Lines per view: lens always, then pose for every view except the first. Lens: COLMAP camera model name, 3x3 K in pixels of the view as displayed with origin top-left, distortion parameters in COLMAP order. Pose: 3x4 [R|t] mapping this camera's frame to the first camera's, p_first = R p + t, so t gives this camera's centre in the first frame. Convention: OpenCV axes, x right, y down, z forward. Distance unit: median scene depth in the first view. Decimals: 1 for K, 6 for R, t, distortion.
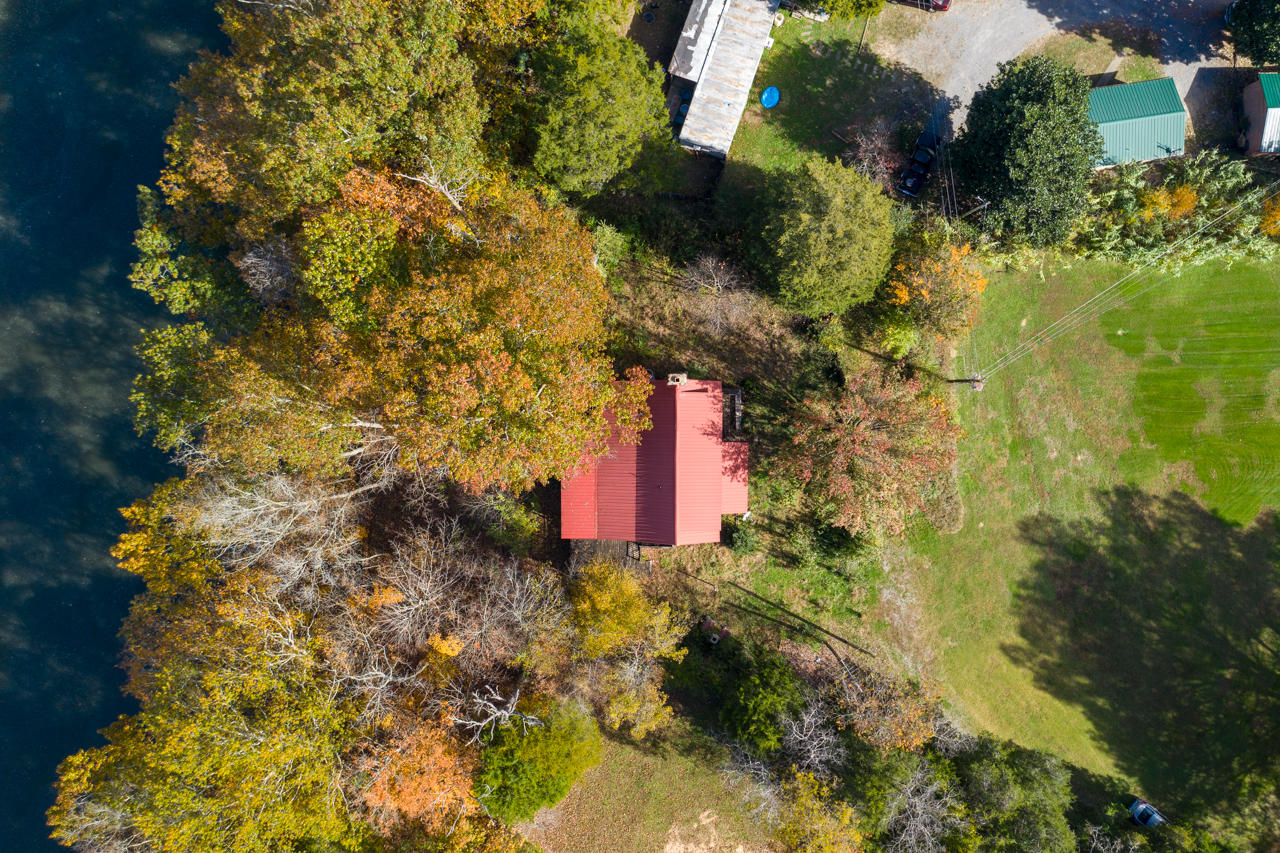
lens RADIAL K [[1052.2, 0, 646.3], [0, 1052.2, 418.2], [0, 0, 1]] dist [-0.033674, 0.019830]
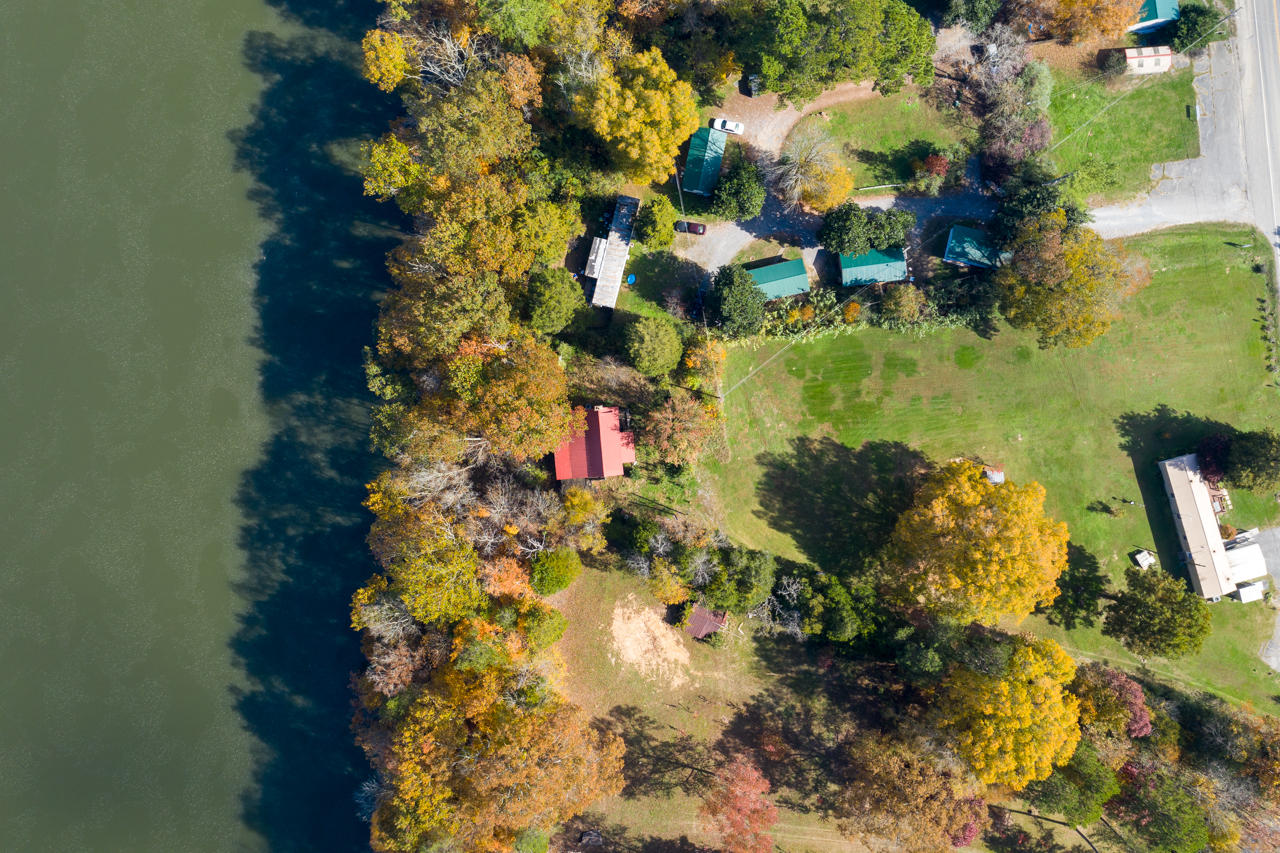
lens RADIAL K [[1052.2, 0, 641.5], [0, 1052.2, 425.9], [0, 0, 1]] dist [-0.033674, 0.019830]
pose [[0.995932, -0.090063, -0.002921, 0.124381], [0.090069, 0.995933, 0.002149, 0.006669], [0.002715, -0.002403, 0.999993, -1.336051]]
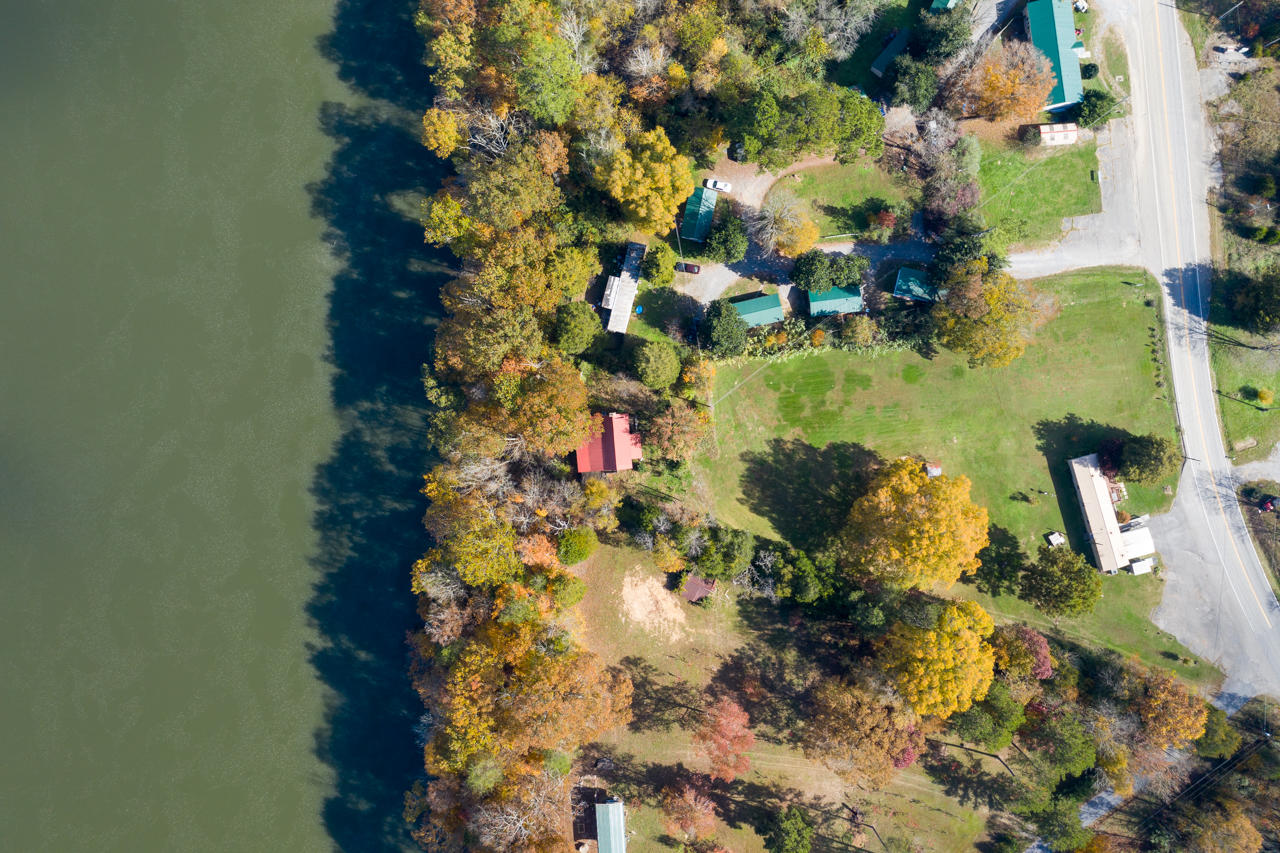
lens RADIAL K [[1052.2, 0, 637.9], [0, 1052.2, 432.5], [0, 0, 1]] dist [-0.033674, 0.019830]
pose [[0.996259, -0.085977, -0.008692, 0.116870], [0.086021, 0.996282, 0.004750, 0.004793], [0.008252, -0.005480, 0.999951, -1.884186]]
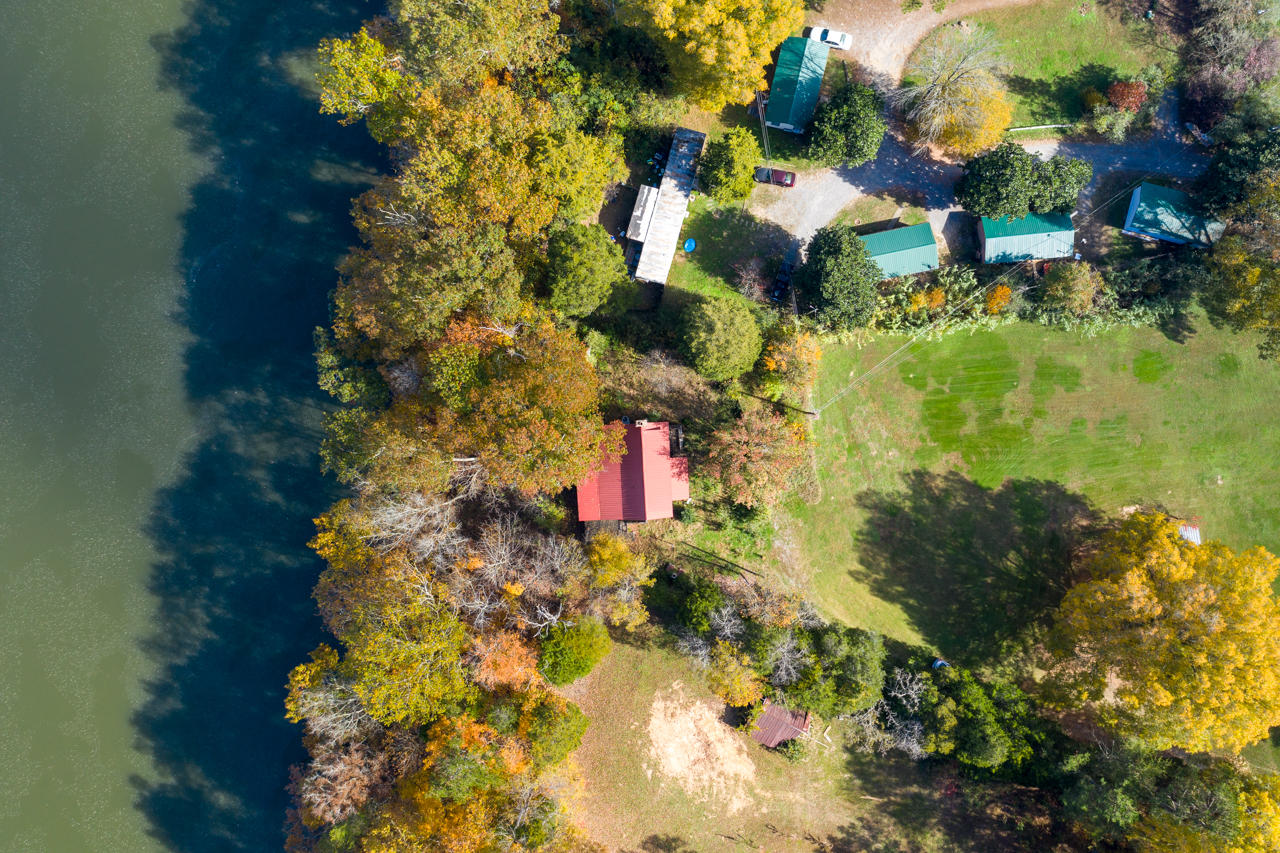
lens RADIAL K [[1052.2, 0, 643.8], [0, 1052.2, 419.9], [0, 0, 1]] dist [-0.033674, 0.019830]
pose [[0.998166, -0.060428, -0.003728, 0.038230], [0.060416, 0.998168, -0.003085, -0.035091], [0.003908, 0.002854, 0.999988, -0.674970]]
